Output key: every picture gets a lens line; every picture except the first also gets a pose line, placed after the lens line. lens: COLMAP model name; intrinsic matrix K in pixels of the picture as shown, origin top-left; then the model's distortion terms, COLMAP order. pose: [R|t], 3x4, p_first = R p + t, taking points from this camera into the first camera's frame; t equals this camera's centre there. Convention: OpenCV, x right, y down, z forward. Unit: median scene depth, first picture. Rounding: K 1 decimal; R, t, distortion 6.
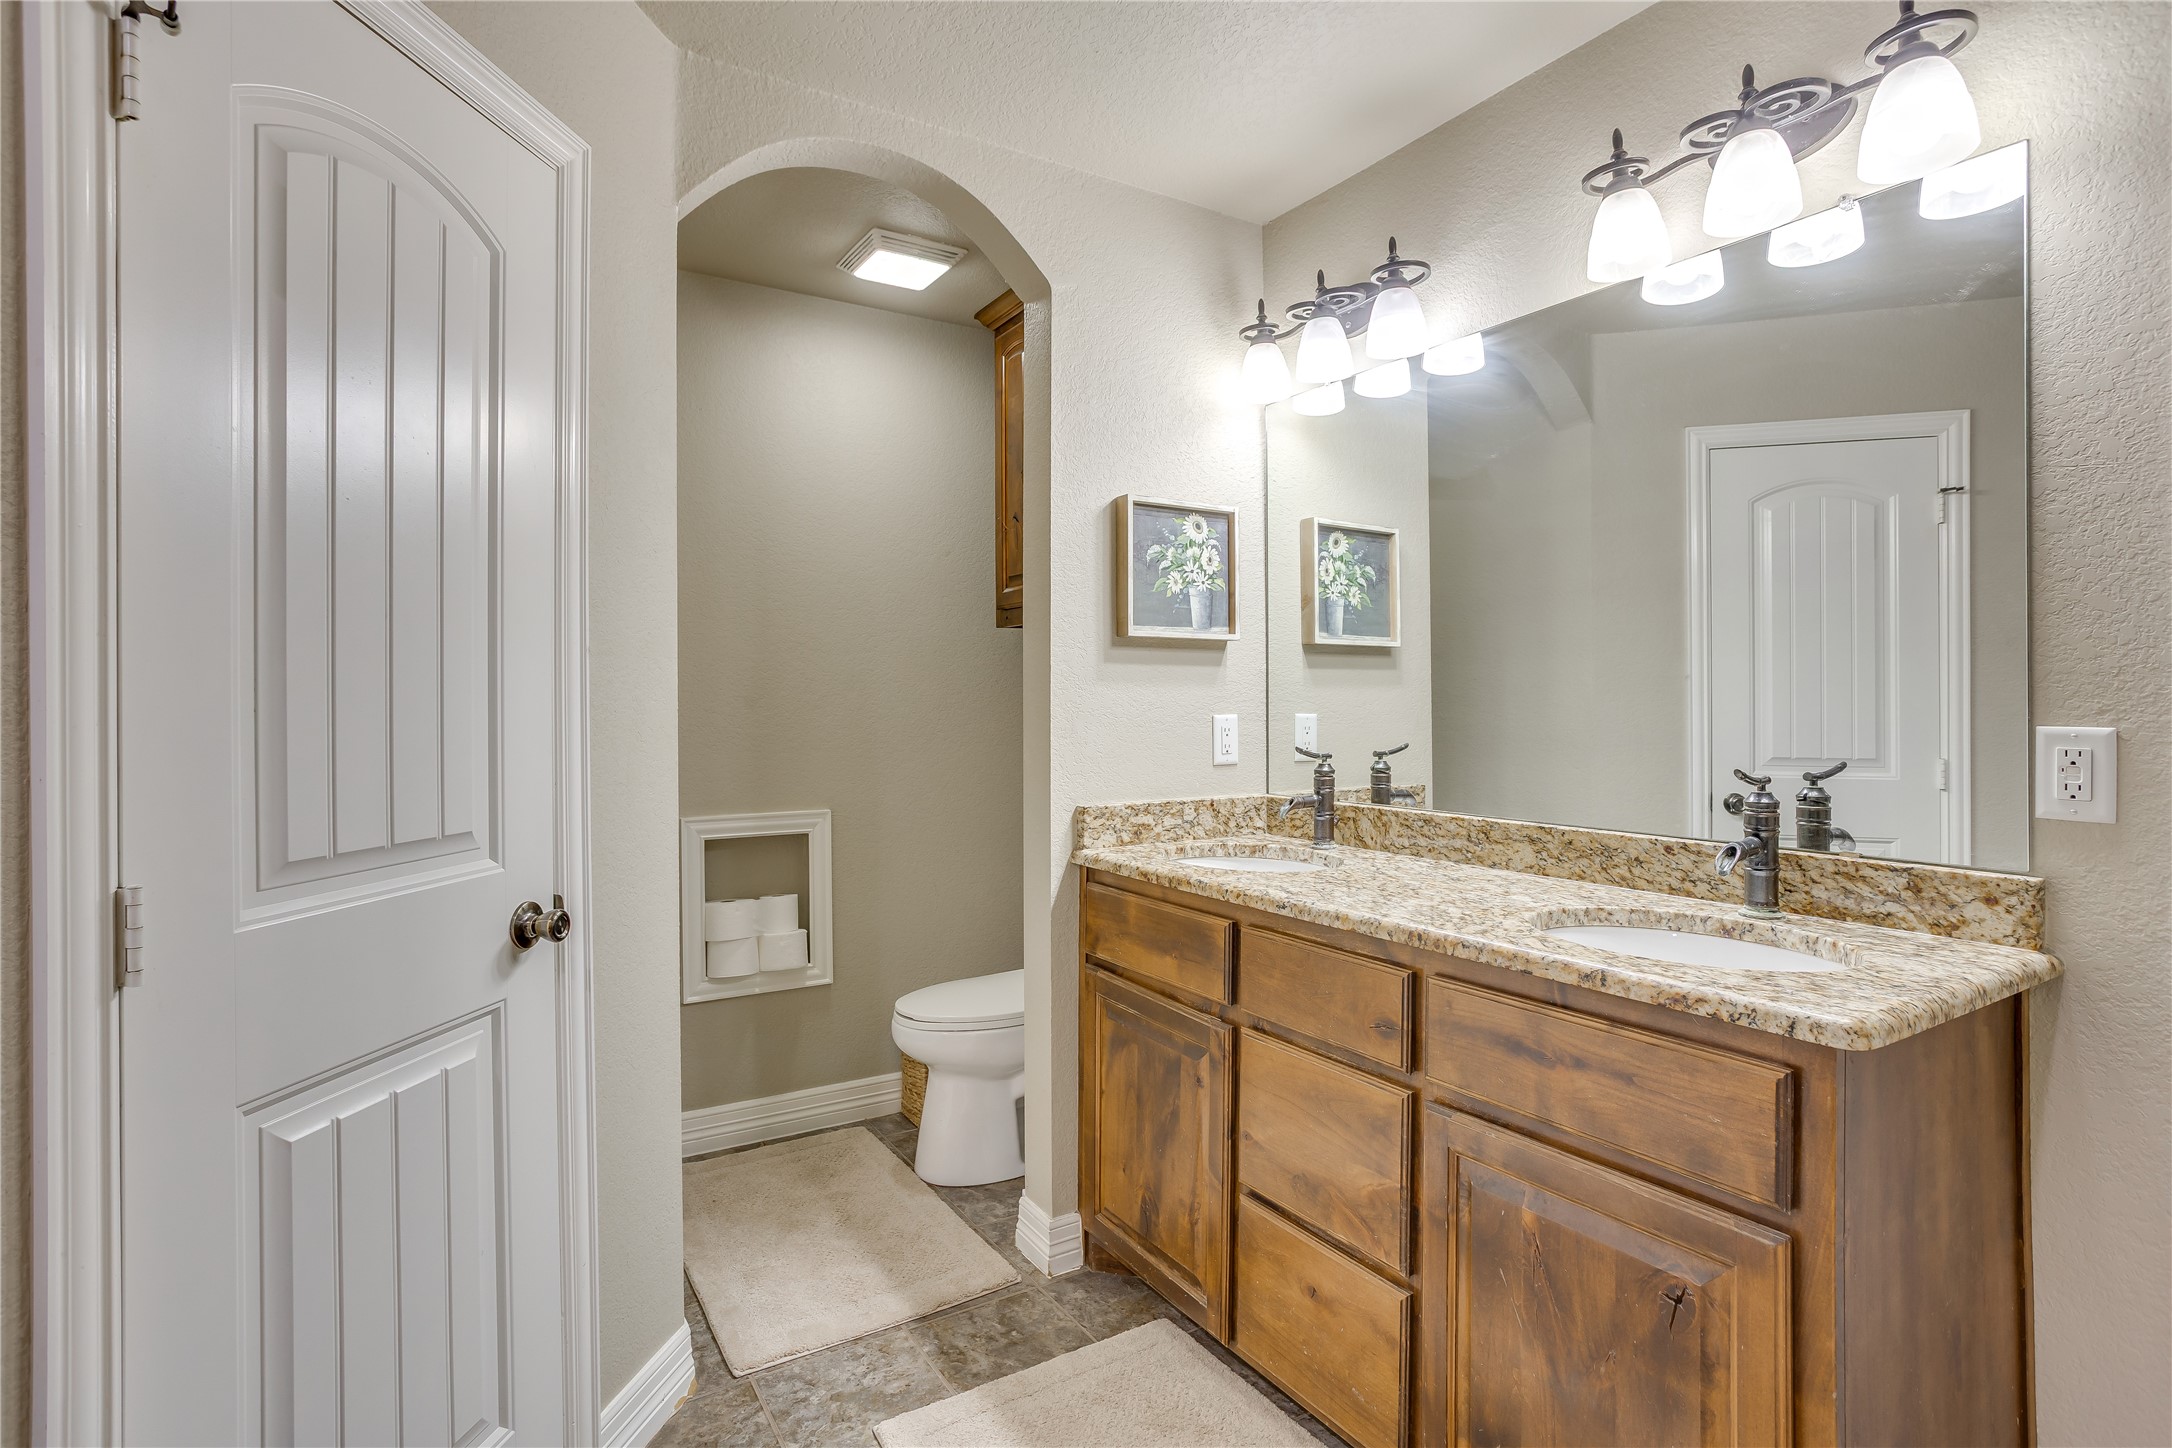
lens RADIAL K [[1052.6, 0, 1086.9], [0, 1052.6, 722.4], [0, 0, 1]] dist [-0.022080, 0.000379]
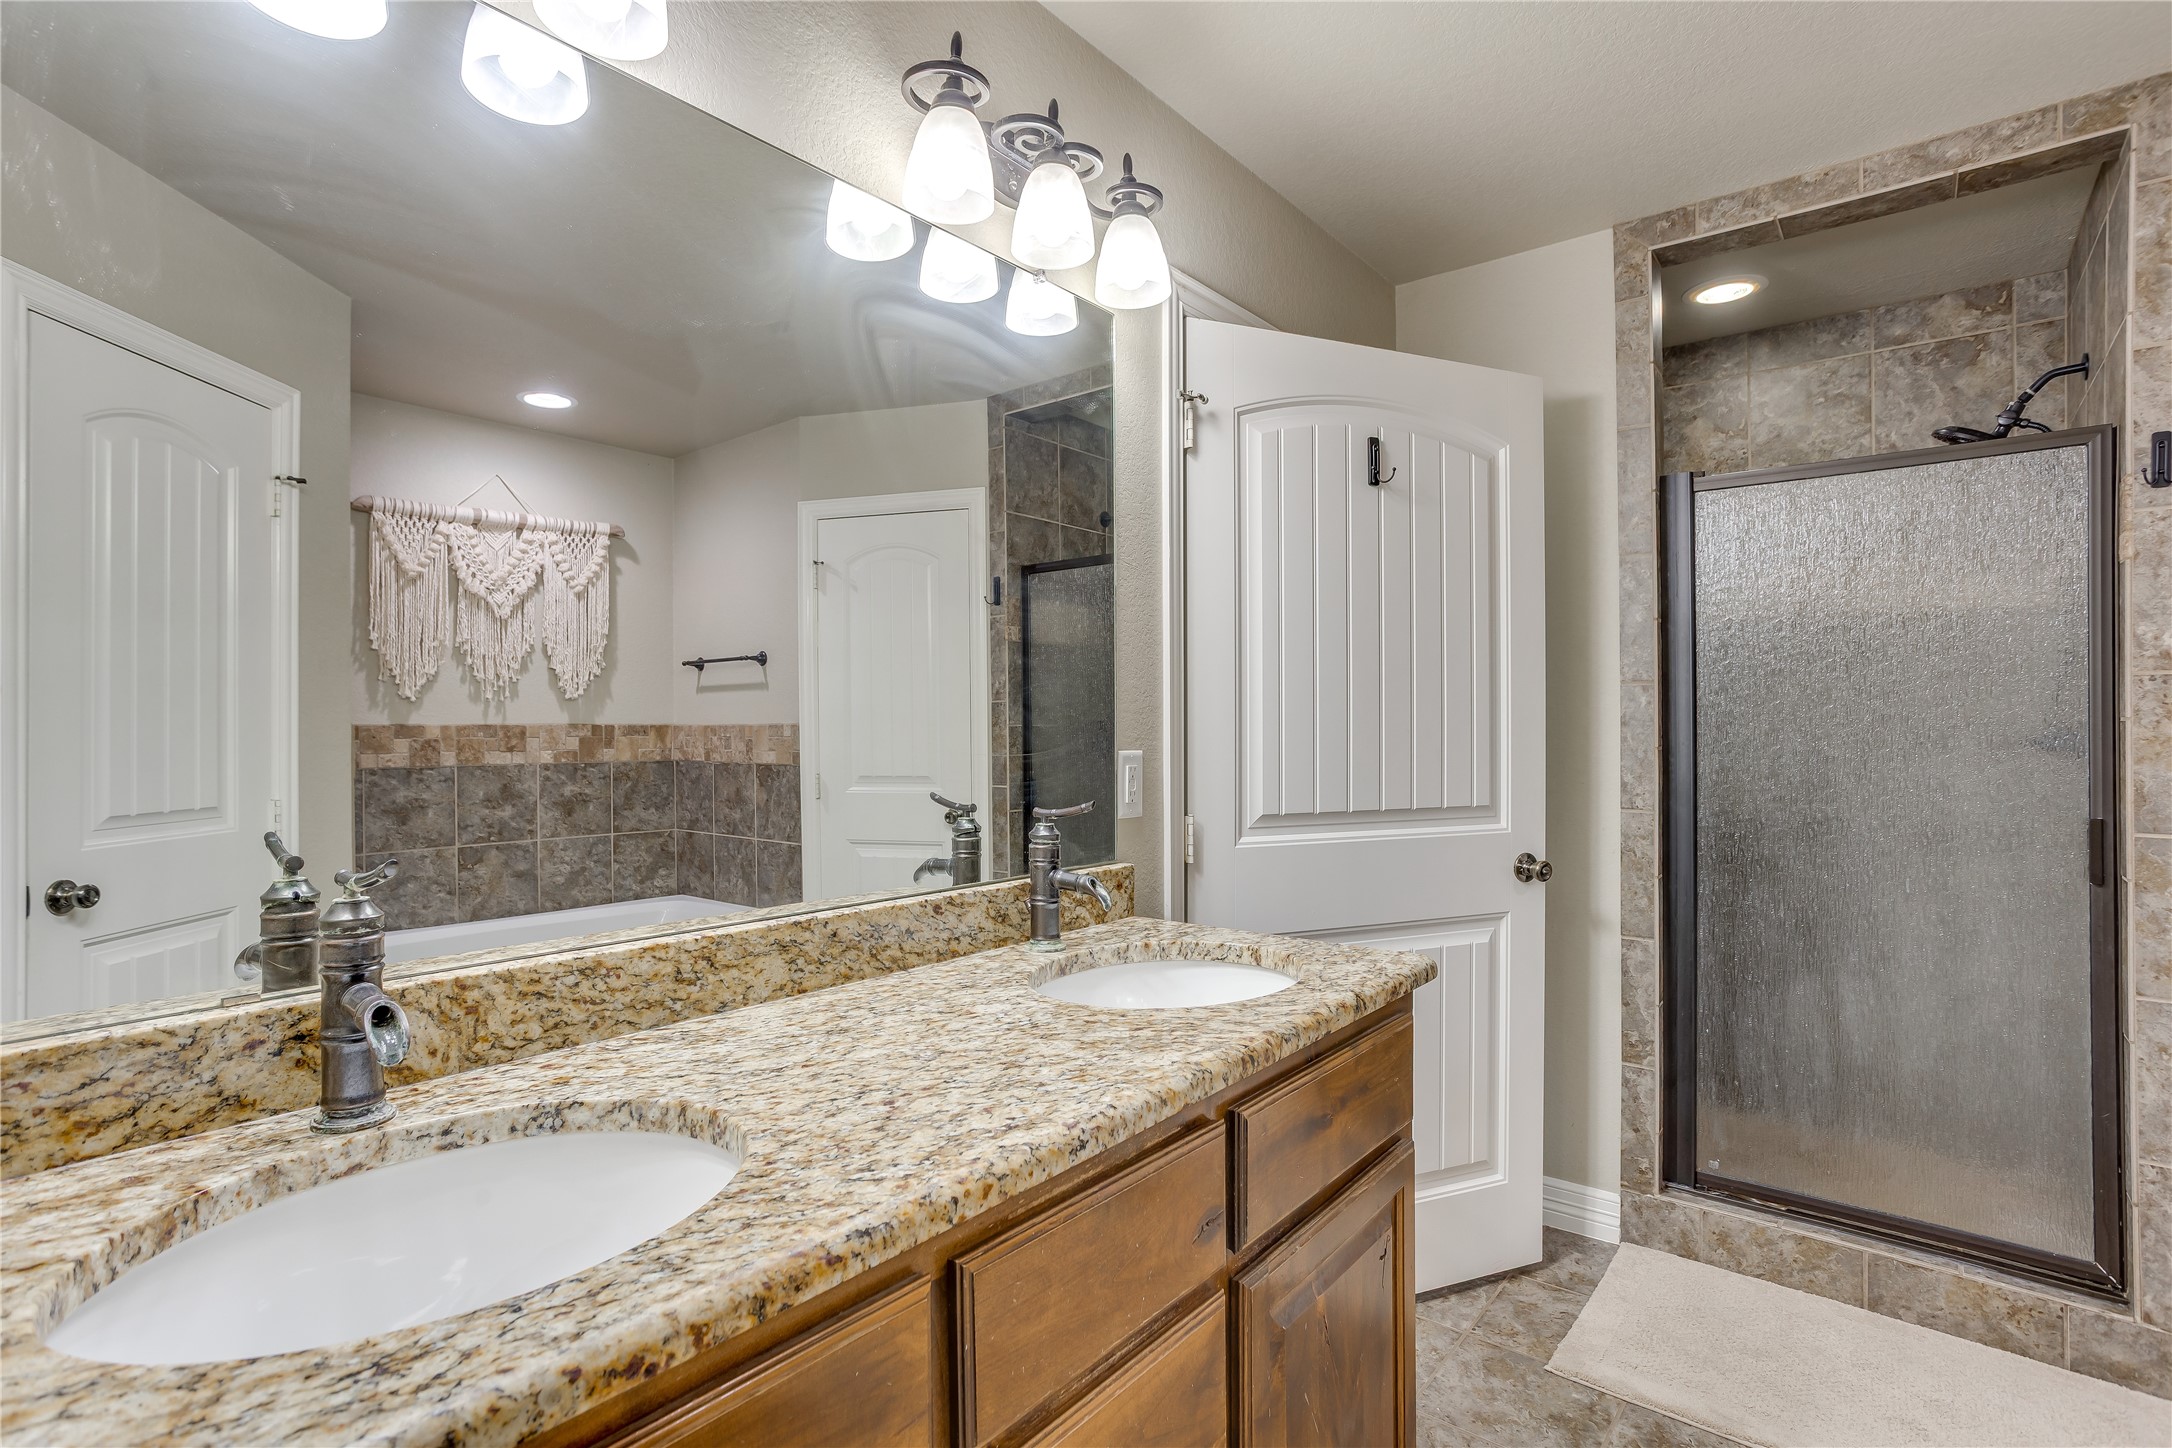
lens RADIAL K [[1052.6, 0, 1087.6], [0, 1052.6, 714.3], [0, 0, 1]] dist [-0.022080, 0.000379]
pose [[-0.340638, 0.015000, 0.940075, -0.273633], [0.014338, 0.999839, -0.010758, -0.024506], [-0.940085, 0.009814, -0.340798, 1.094388]]
